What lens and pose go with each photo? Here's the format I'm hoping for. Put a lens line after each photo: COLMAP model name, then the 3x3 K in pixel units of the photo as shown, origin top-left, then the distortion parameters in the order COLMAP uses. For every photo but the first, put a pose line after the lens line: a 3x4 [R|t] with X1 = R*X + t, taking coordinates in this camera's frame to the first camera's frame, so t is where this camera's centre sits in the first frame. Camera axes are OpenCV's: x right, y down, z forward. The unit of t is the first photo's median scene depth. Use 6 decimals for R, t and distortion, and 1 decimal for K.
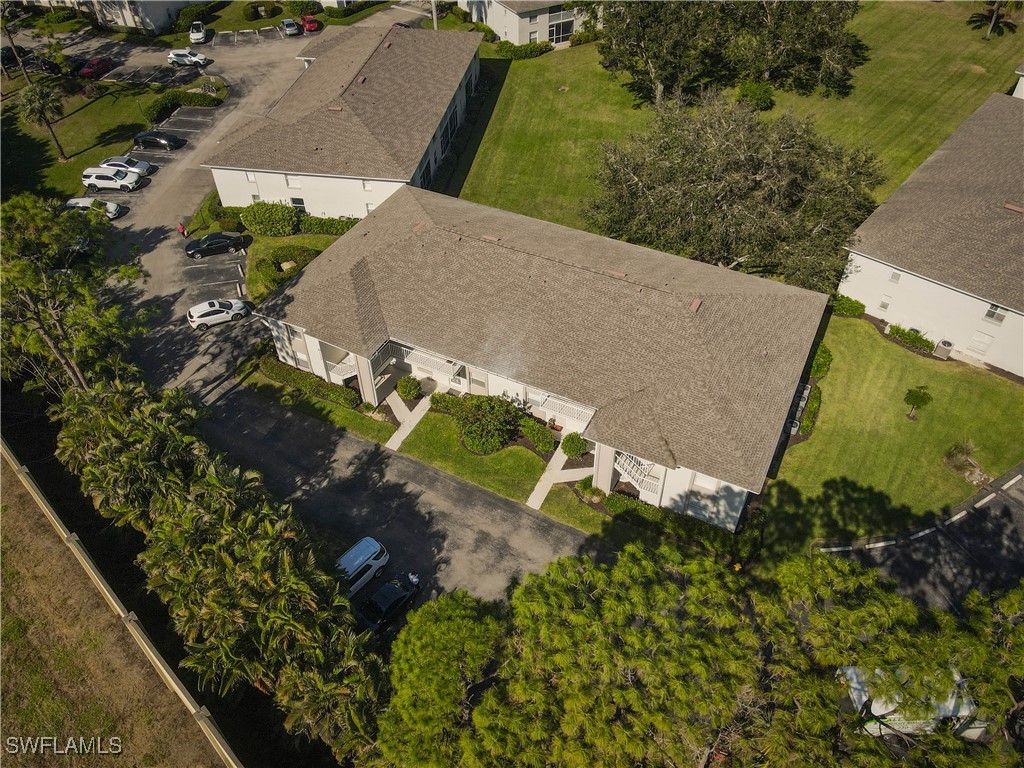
lens RADIAL K [[762.8, 0, 499.9], [0, 762.8, 386.9], [0, 0, 1]] dist [0.025671, -0.001620]
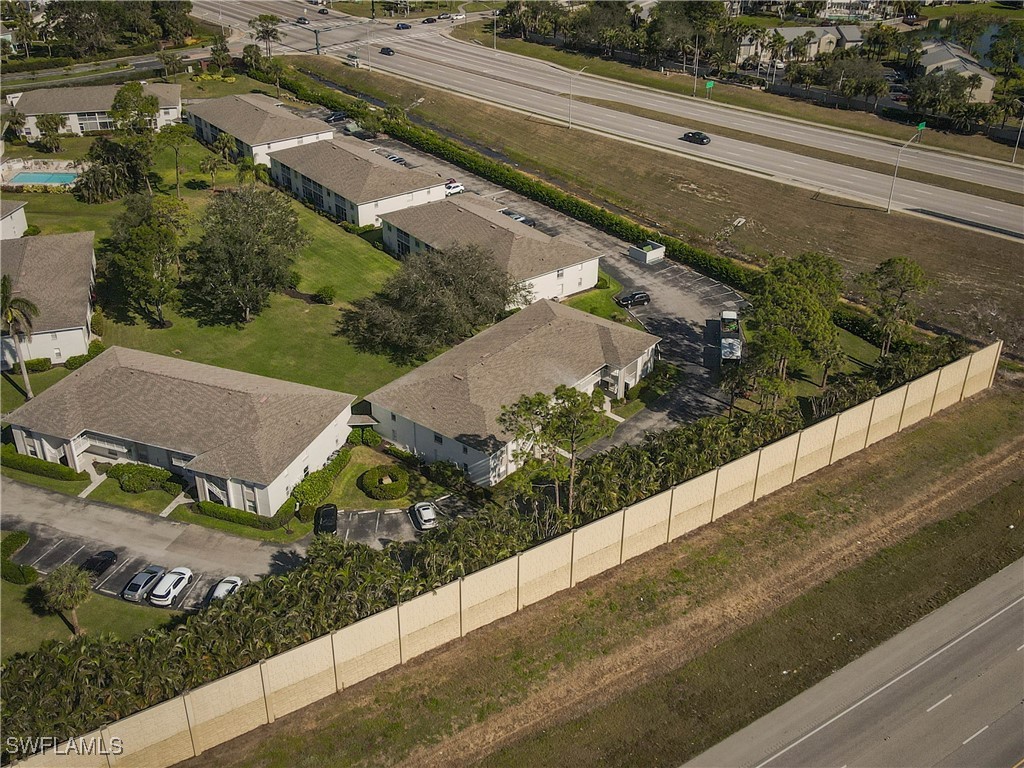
lens RADIAL K [[1056.1, 0, 512.0], [0, 1056.1, 384.0], [0, 0, 1]] dist [0.009477, 0.040264]
pose [[0.184080, -0.474204, 0.860956, -1.659826], [0.676559, 0.696530, 0.238986, -0.542065], [-0.713010, 0.538495, 0.449044, -0.054257]]
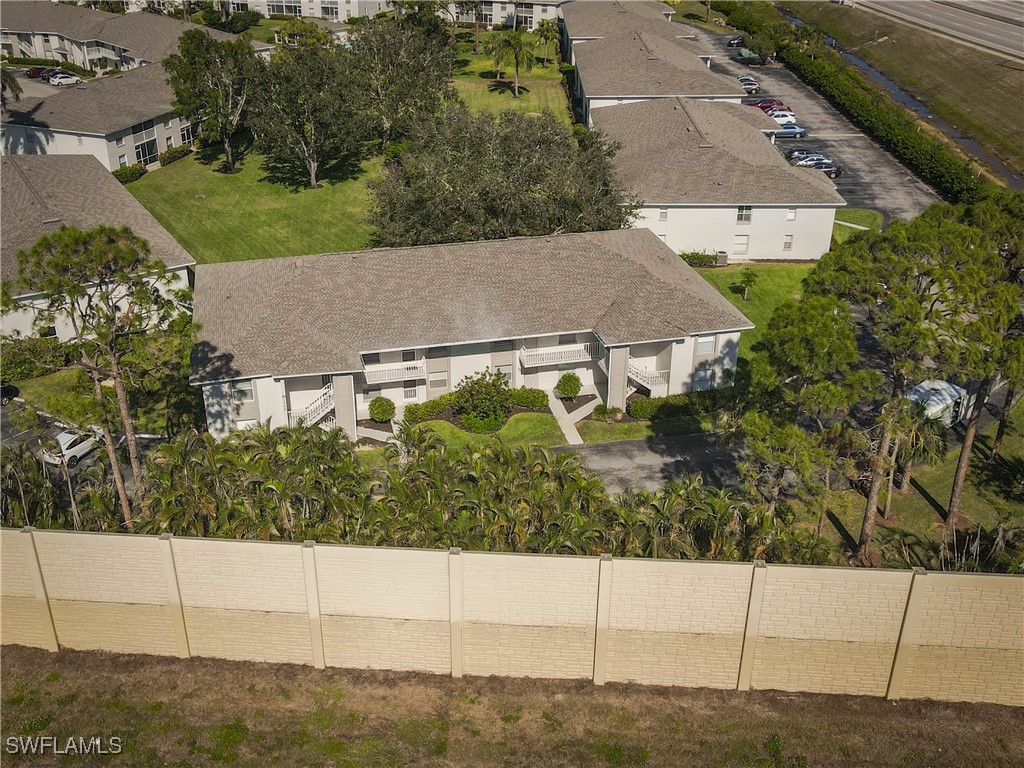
lens RADIAL K [[1049.6, 0, 455.5], [0, 1049.6, 410.7], [0, 0, 1]] dist [0.011053, 0.041161]
pose [[0.777462, -0.297170, 0.554295, -0.591133], [0.438065, 0.888253, -0.138224, 0.170395], [-0.451279, 0.350281, 0.820762, -0.049601]]
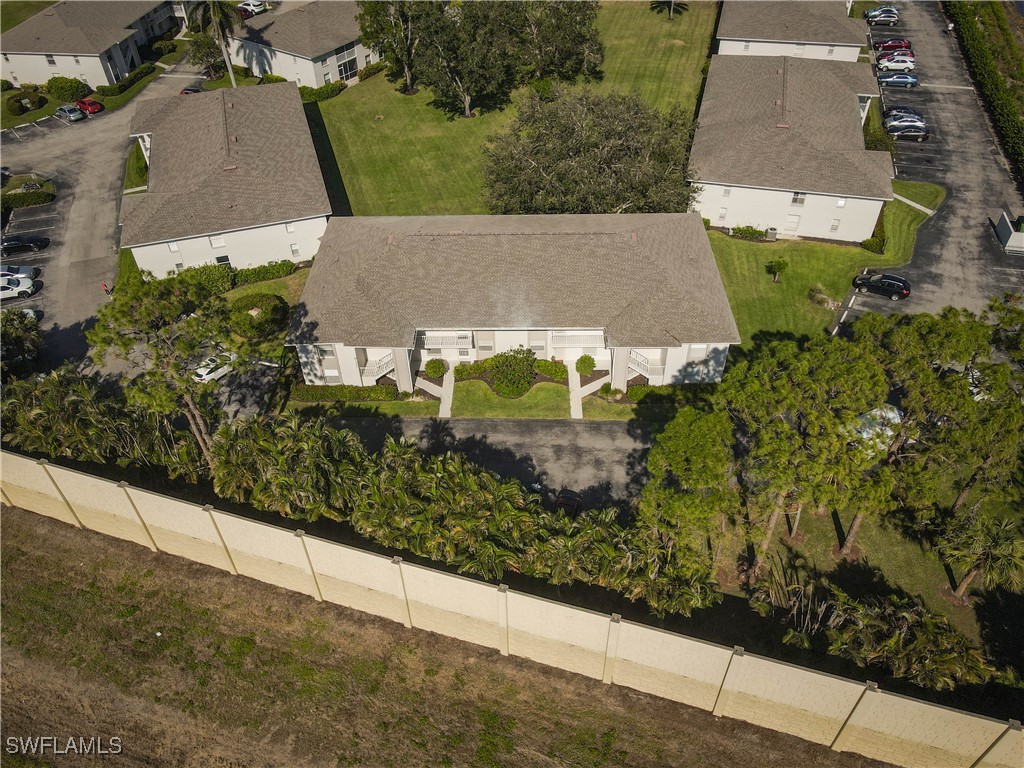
lens RADIAL K [[771.3, 0, 494.3], [0, 771.3, 415.6], [0, 0, 1]] dist [0.023121, -0.000058]
pose [[0.898857, -0.310378, 0.309389, -0.342380], [0.313688, 0.948668, 0.040354, 0.041064], [-0.306033, 0.060779, 0.950079, -0.131208]]
